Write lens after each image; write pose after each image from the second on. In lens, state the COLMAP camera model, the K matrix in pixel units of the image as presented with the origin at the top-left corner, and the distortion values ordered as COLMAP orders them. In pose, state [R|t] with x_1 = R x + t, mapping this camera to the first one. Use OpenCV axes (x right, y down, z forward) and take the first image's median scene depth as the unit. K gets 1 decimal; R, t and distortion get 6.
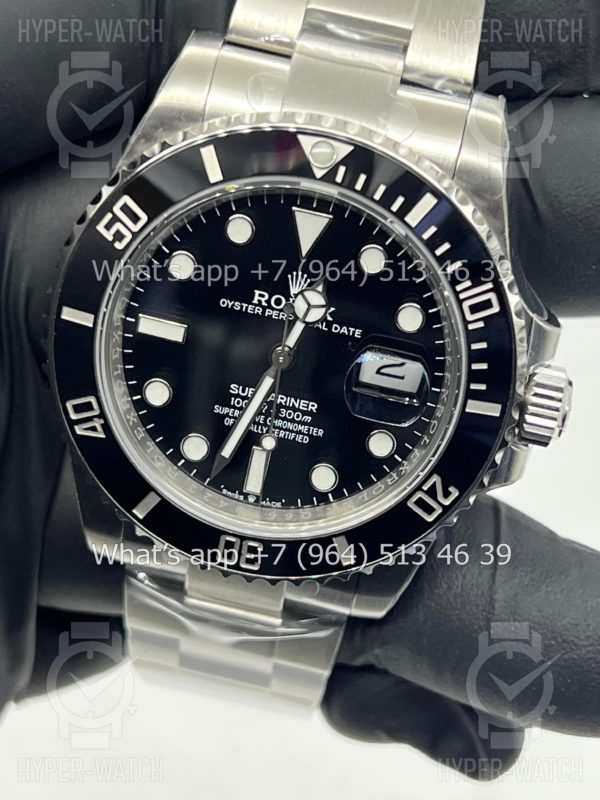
lens RADIAL K [[1891.3, 0, 295.8], [0, 1891.3, 401.3], [0, 0, 1]] dist [0.336979, 0.000000]
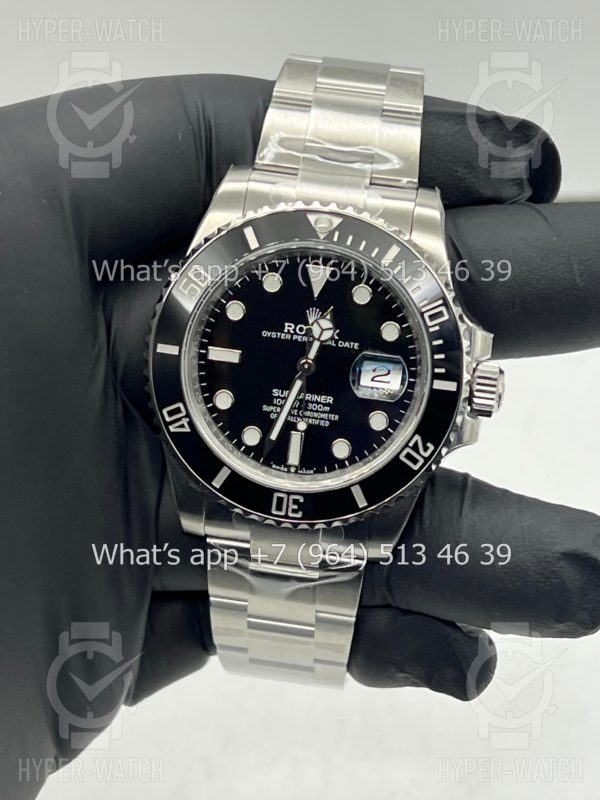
lens RADIAL K [[1891.3, 0, 298.7], [0, 1891.3, 394.1], [0, 0, 1]] dist [0.336979, 0.000000]
pose [[0.997001, -0.074794, 0.019896, -0.044295], [0.077358, 0.970966, -0.226364, 0.331440], [-0.002388, 0.227224, 0.973840, -0.435825]]
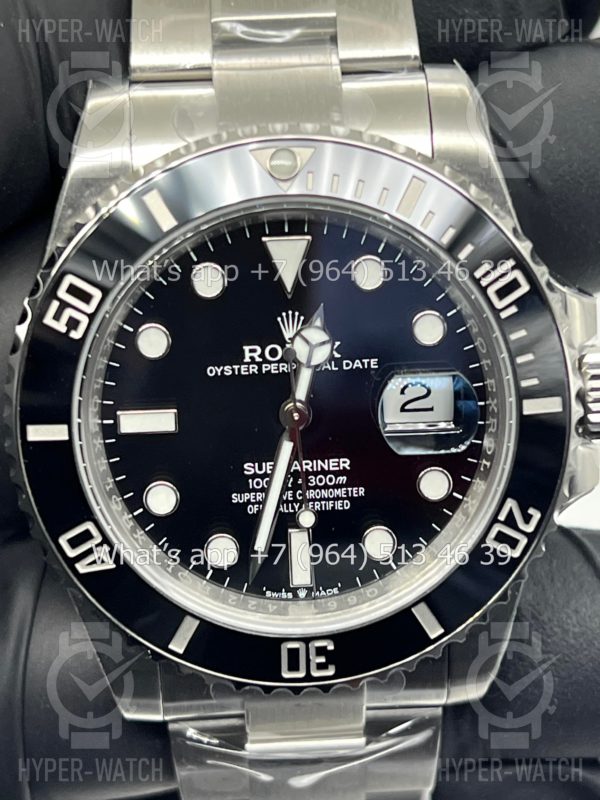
lens RADIAL K [[1891.3, 0, 299.6], [0, 1891.3, 407.0], [0, 0, 1]] dist [0.336979, 0.000000]
pose [[0.958185, -0.263823, 0.110808, -0.097663], [0.276227, 0.953883, -0.117497, 0.072765], [-0.074699, 0.143192, 0.986872, 0.166295]]
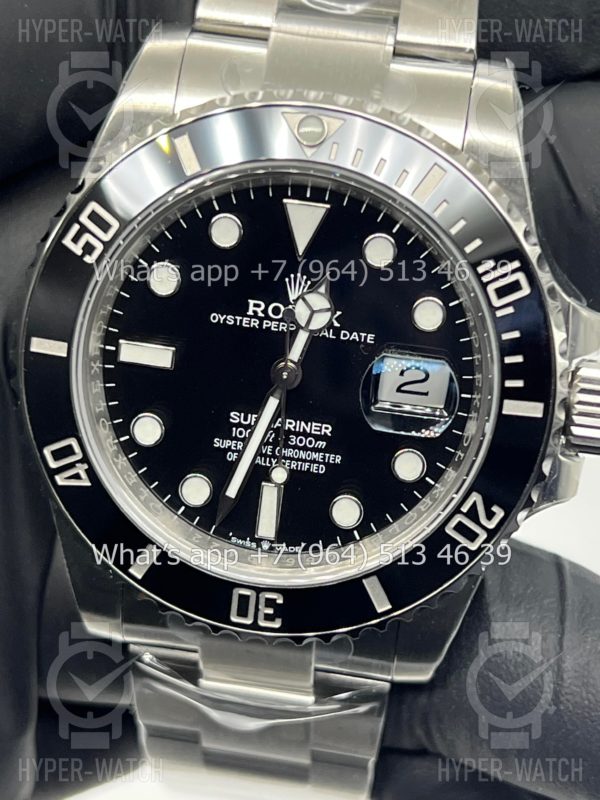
lens RADIAL K [[1891.3, 0, 298.6], [0, 1891.3, 400.0], [0, 0, 1]] dist [0.336979, 0.000000]
pose [[0.996357, -0.084515, -0.011407, 0.007317], [0.082333, 0.988131, -0.129686, 0.101649], [0.022232, 0.128275, 0.991489, 0.137794]]
